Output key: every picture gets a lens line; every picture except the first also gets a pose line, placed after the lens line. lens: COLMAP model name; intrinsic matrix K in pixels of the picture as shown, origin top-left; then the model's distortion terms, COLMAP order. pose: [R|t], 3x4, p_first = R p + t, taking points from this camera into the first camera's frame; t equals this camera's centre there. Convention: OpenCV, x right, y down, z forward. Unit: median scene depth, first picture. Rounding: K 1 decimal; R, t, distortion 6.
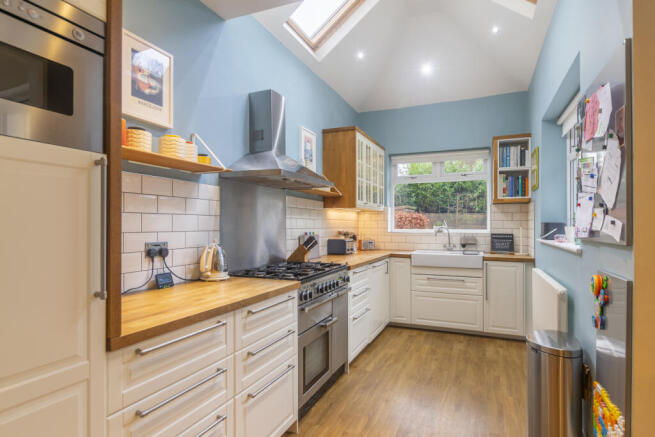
lens RADIAL K [[352.8, 0, 328.4], [0, 352.8, 222.4], [0, 0, 1]] dist [-0.001470, -0.000134]
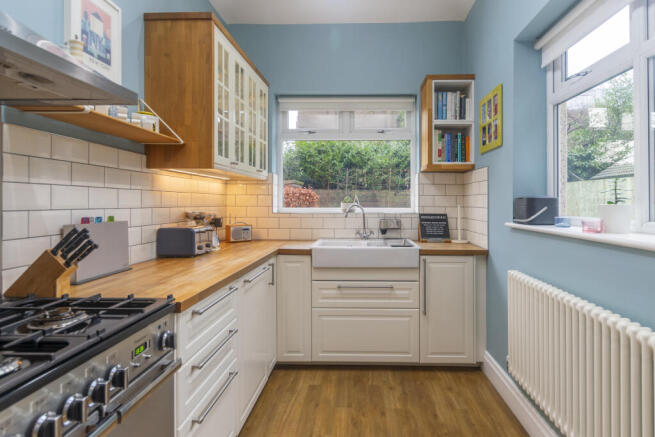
lens RADIAL K [[363.8, 0, 356.0], [0, 363.8, 200.5], [0, 0, 1]] dist [-0.003146, -0.000511]
pose [[0.923539, 0.001576, 0.383502, 0.064509], [-0.002541, 0.999995, 0.002010, 0.004198], [-0.383497, -0.002831, 0.923538, 0.400547]]
